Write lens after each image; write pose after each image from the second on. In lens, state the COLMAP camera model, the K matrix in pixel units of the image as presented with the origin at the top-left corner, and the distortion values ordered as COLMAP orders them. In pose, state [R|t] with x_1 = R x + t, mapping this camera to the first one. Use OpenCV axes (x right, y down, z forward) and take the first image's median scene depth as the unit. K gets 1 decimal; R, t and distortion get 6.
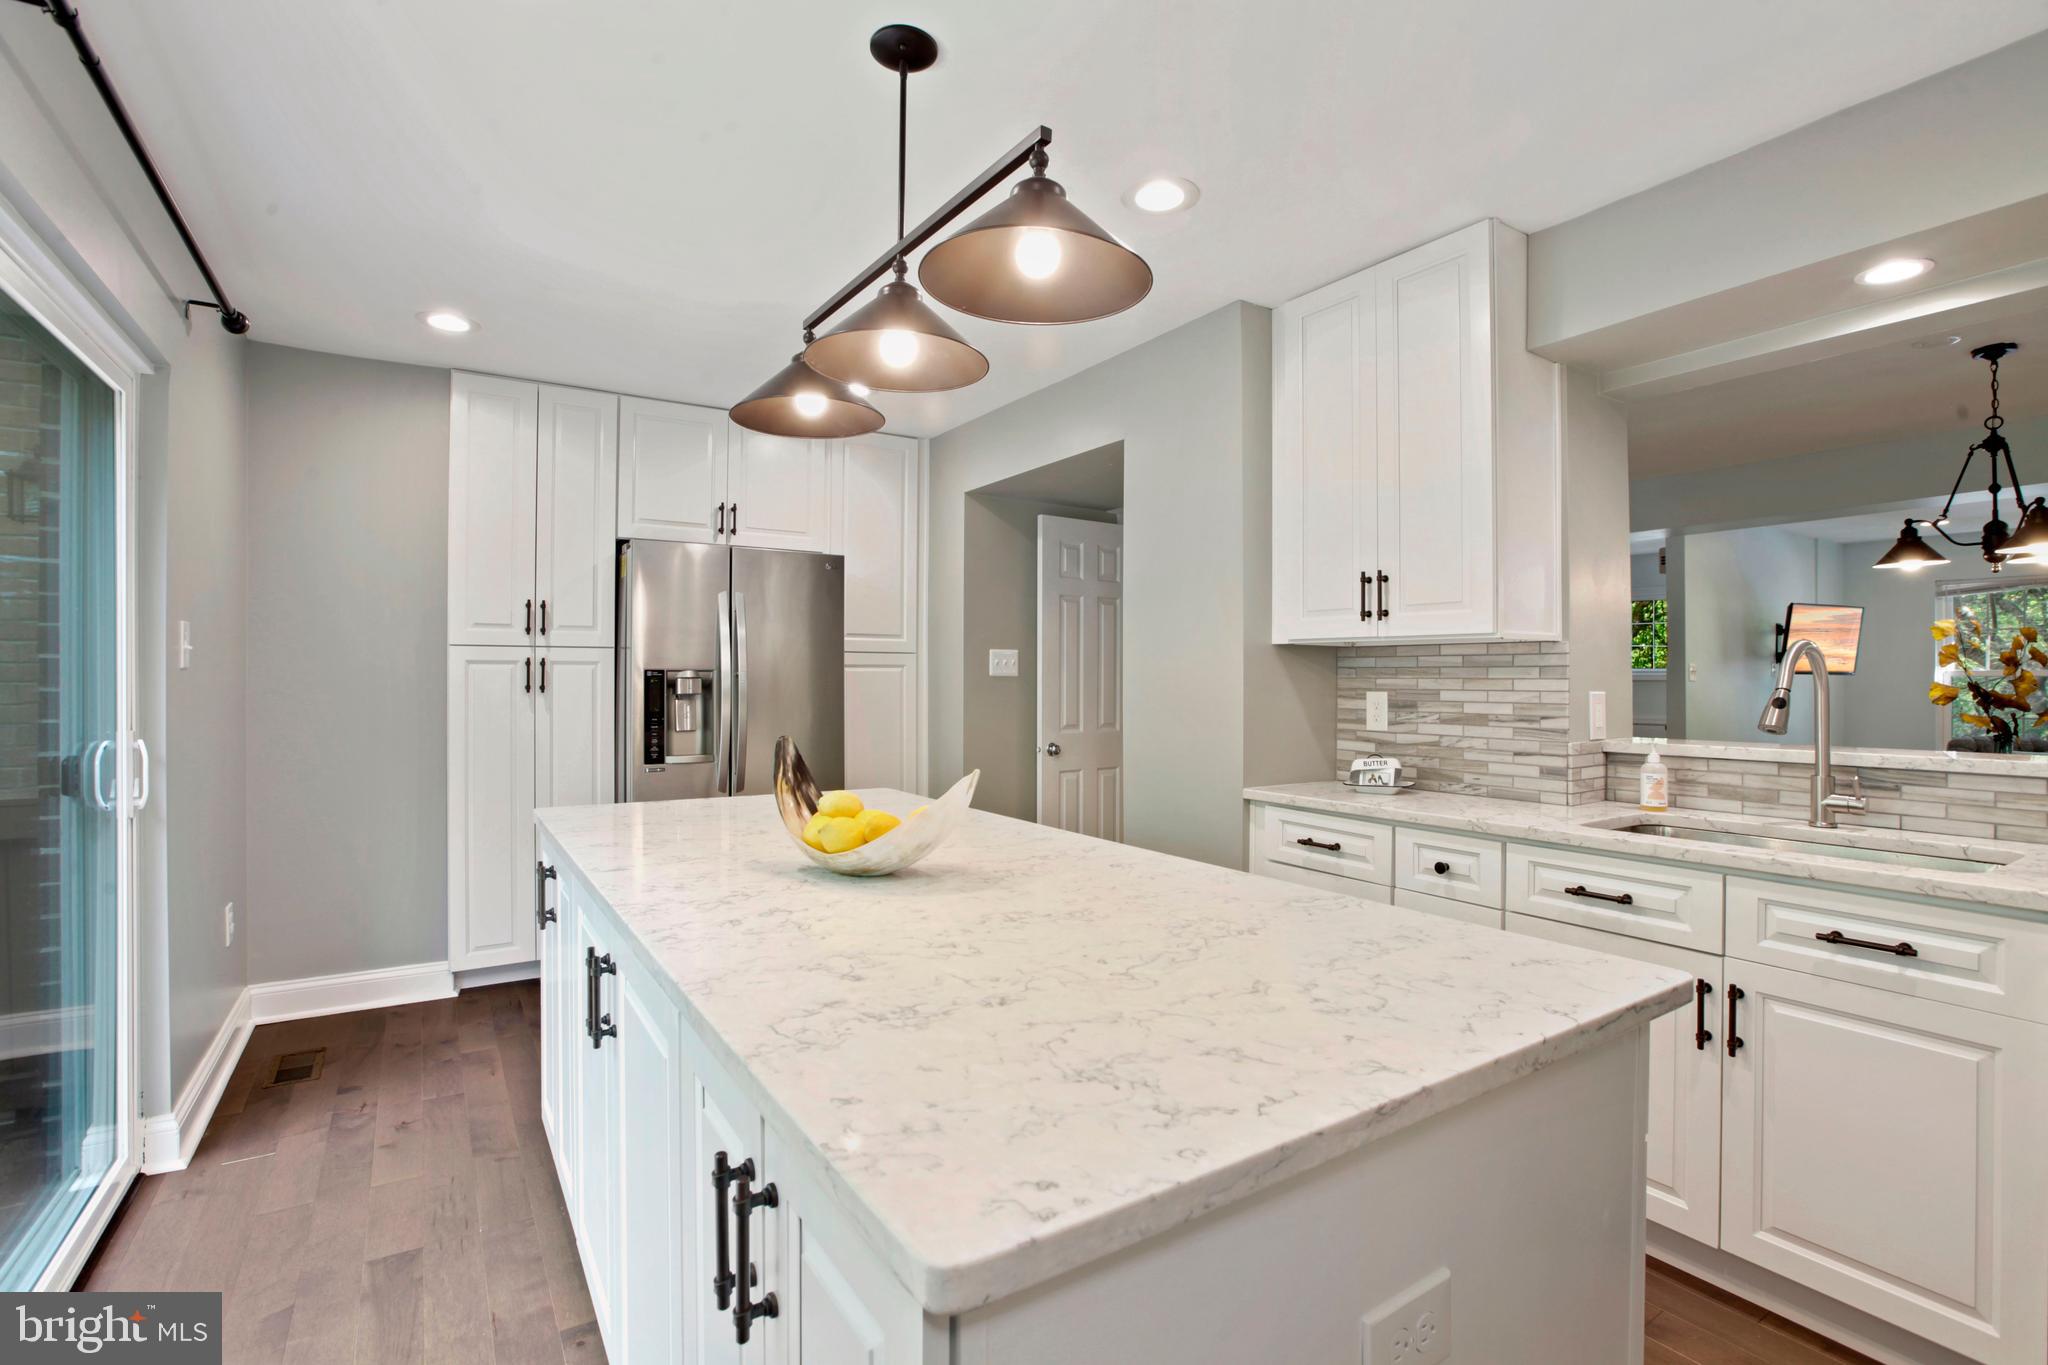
lens RADIAL K [[942.8, 0, 1028.2], [0, 942.8, 669.9], [0, 0, 1]] dist [-0.048516, 0.017227]
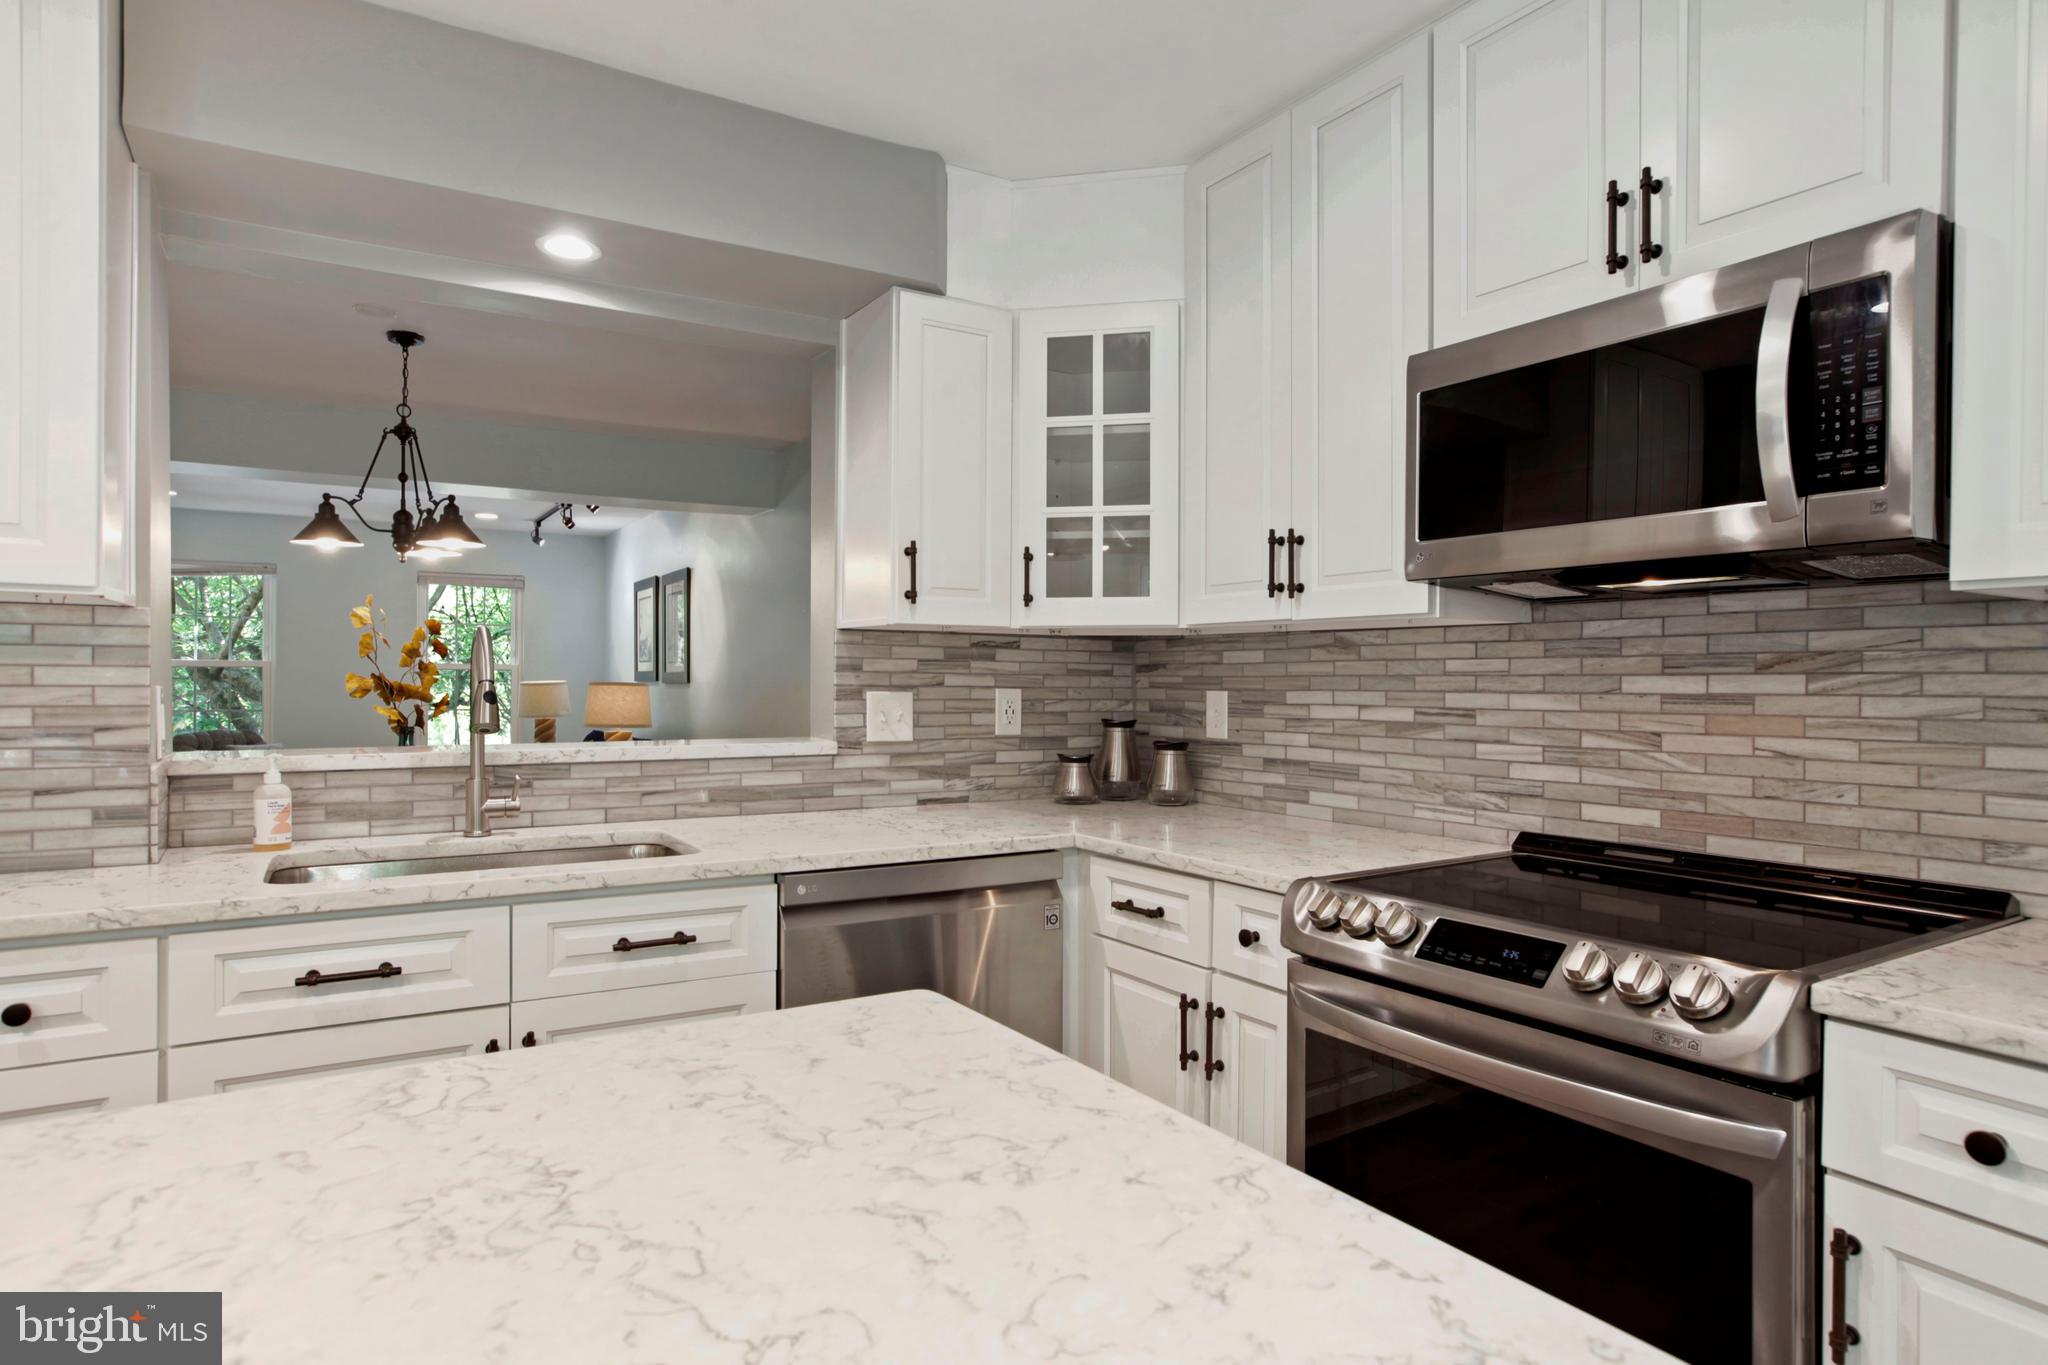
lens RADIAL K [[1132.9, 0, 1028.7], [0, 1132.9, 686.4], [0, 0, 1]] dist [-0.060874, 0.050356]
pose [[0.020745, -0.008856, 0.999746, -0.169087], [-0.017838, 0.999798, 0.009226, 0.005162], [-0.999626, -0.018025, 0.020583, 0.361506]]
